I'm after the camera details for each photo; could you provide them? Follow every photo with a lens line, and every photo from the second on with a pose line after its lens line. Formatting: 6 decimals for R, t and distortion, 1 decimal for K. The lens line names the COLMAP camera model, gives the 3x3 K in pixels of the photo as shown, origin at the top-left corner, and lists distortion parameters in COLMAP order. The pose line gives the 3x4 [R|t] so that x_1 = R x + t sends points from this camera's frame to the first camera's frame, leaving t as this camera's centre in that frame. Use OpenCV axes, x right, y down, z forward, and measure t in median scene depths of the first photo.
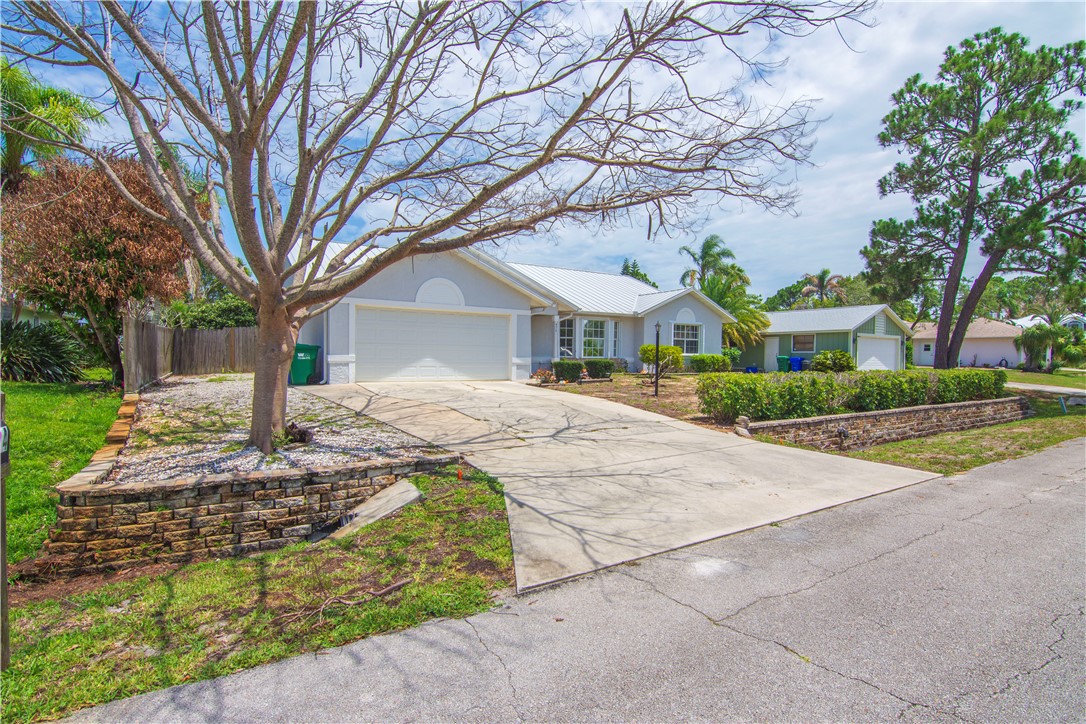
lens RADIAL K [[558.7, 0, 543.0], [0, 558.7, 362.0], [0, 0, 1]] dist [-0.001204, -0.011680]
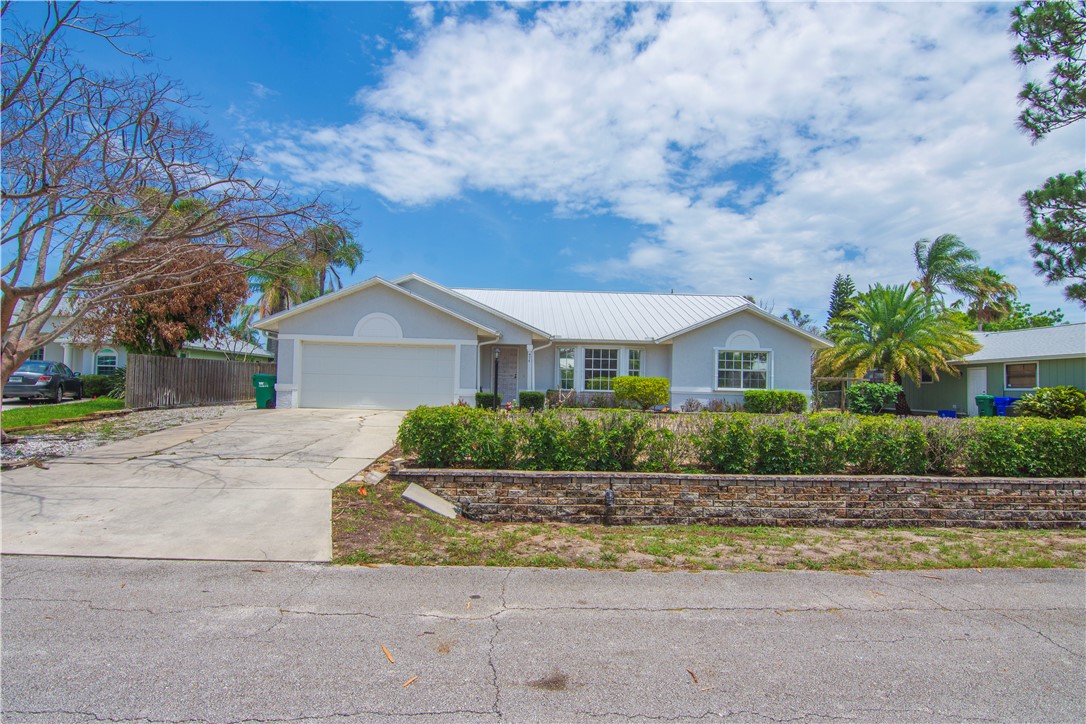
lens RADIAL K [[558.7, 0, 543.0], [0, 558.7, 362.0], [0, 0, 1]] dist [-0.001204, -0.011680]
pose [[0.853292, -0.012250, -0.521290, 0.469296], [-0.019674, 0.998256, -0.055663, -0.002433], [0.521062, 0.057753, 0.851563, 0.192771]]
